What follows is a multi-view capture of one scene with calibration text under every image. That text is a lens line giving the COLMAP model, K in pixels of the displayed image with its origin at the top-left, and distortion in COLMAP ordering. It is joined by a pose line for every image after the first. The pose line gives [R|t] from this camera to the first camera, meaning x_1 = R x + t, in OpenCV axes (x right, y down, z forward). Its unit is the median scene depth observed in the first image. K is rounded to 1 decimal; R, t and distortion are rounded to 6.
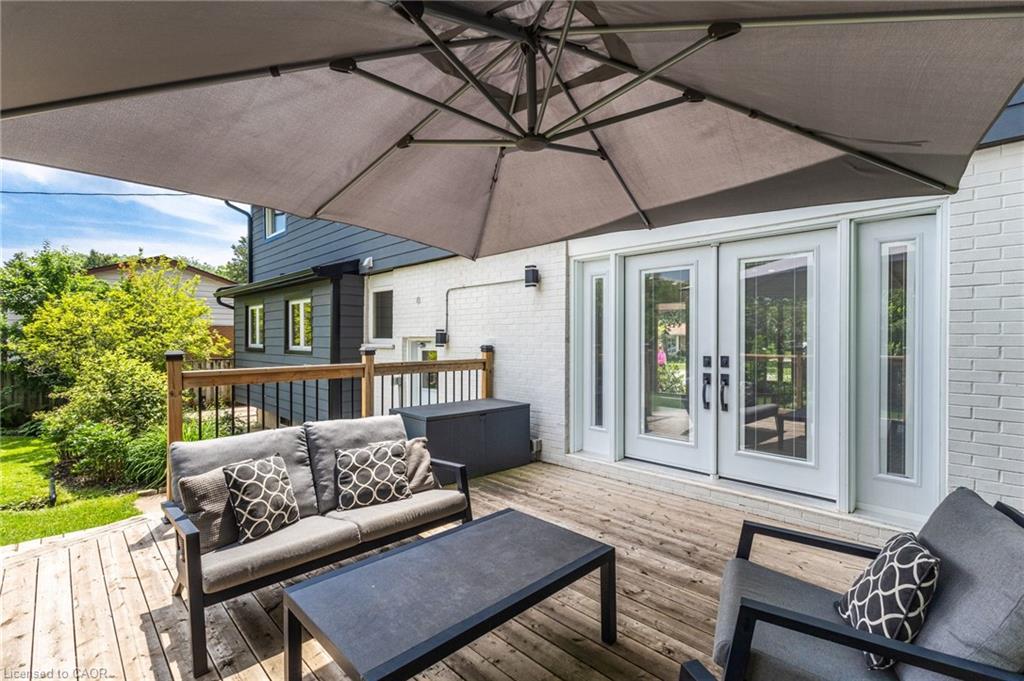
lens RADIAL K [[475.1, 0, 512.0], [0, 475.1, 340.5], [0, 0, 1]] dist [0.002326, 0.000302]
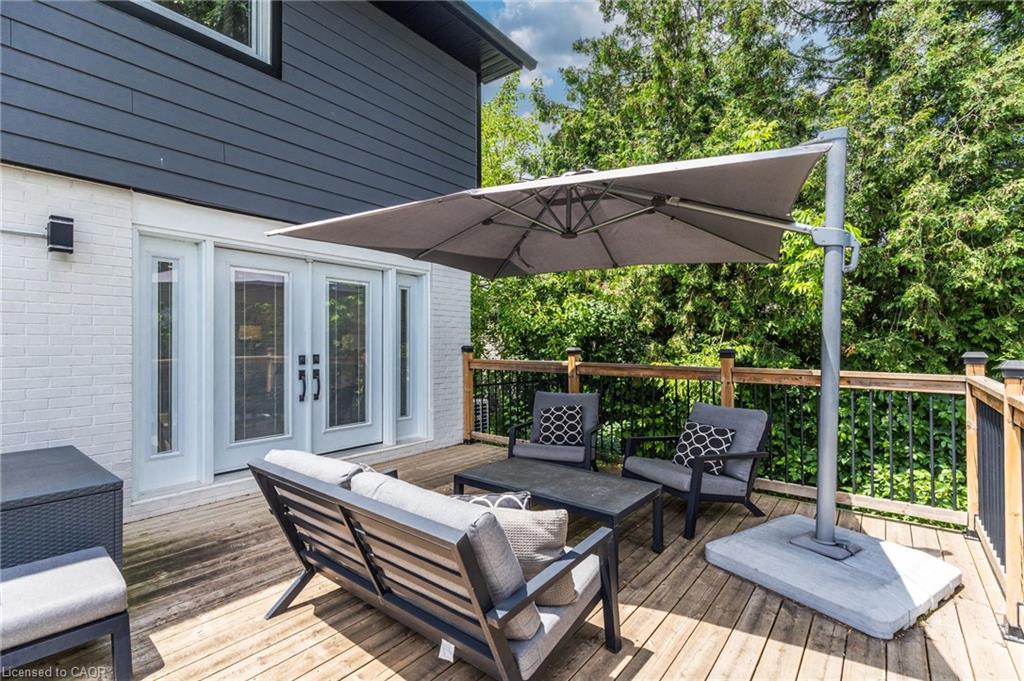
lens RADIAL K [[475.1, 0, 512.0], [0, 475.1, 340.5], [0, 0, 1]] dist [0.002326, 0.000302]
pose [[-0.122075, 0.011542, 0.992454, -0.788802], [0.010167, 0.999894, -0.010378, 0.014312], [-0.992469, 0.008823, -0.122179, 0.637152]]
